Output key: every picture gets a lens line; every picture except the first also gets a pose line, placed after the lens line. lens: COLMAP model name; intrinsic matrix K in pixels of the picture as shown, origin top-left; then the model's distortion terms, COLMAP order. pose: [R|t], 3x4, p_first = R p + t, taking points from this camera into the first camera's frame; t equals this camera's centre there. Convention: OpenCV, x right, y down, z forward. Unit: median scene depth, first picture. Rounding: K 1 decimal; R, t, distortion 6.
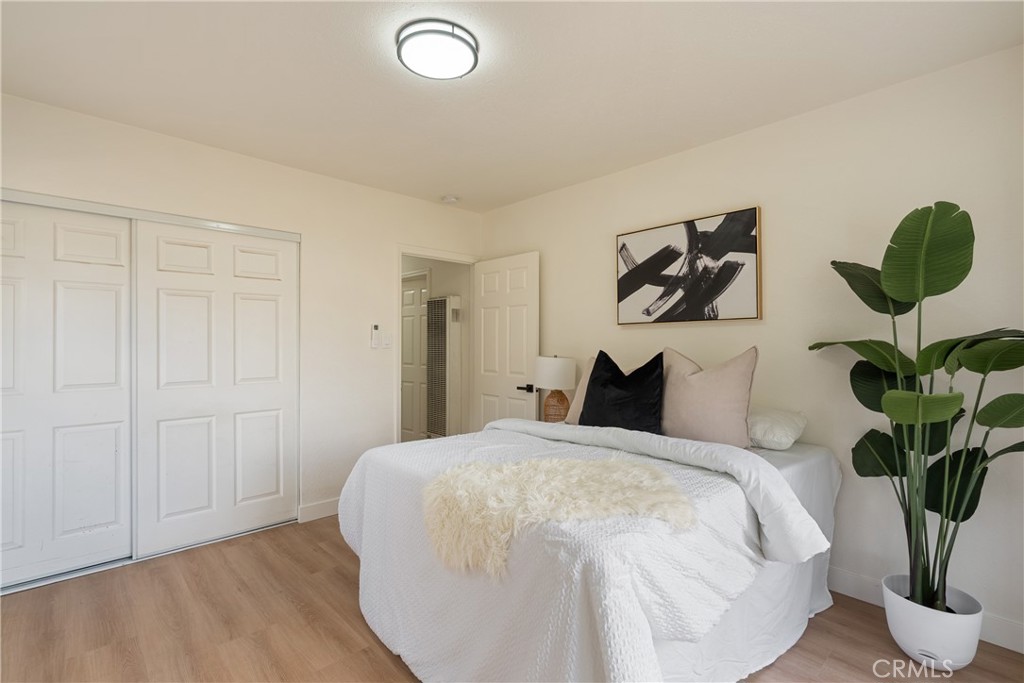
lens RADIAL K [[471.3, 0, 507.7], [0, 471.3, 341.8], [0, 0, 1]] dist [-0.001538, 0.000138]
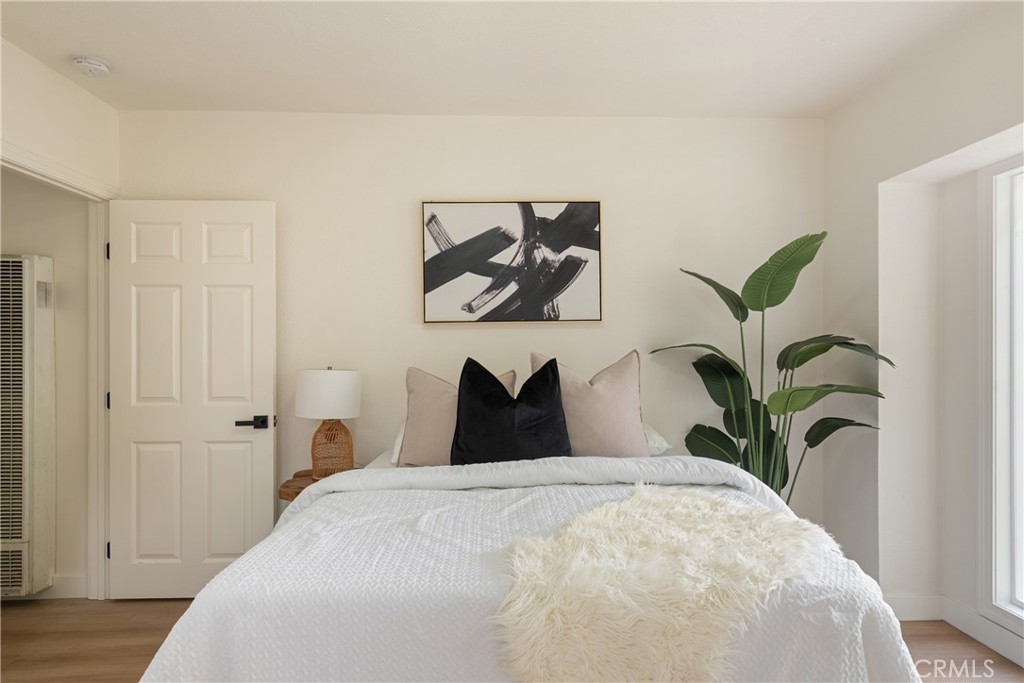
lens RADIAL K [[586.6, 0, 512.2], [0, 586.6, 348.6], [0, 0, 1]] dist [0.002860, 0.000874]
pose [[0.651644, -0.005388, 0.758506, -0.418393], [0.002234, 0.999984, 0.005185, -0.000336], [-0.758521, -0.001684, 0.651646, 0.329284]]
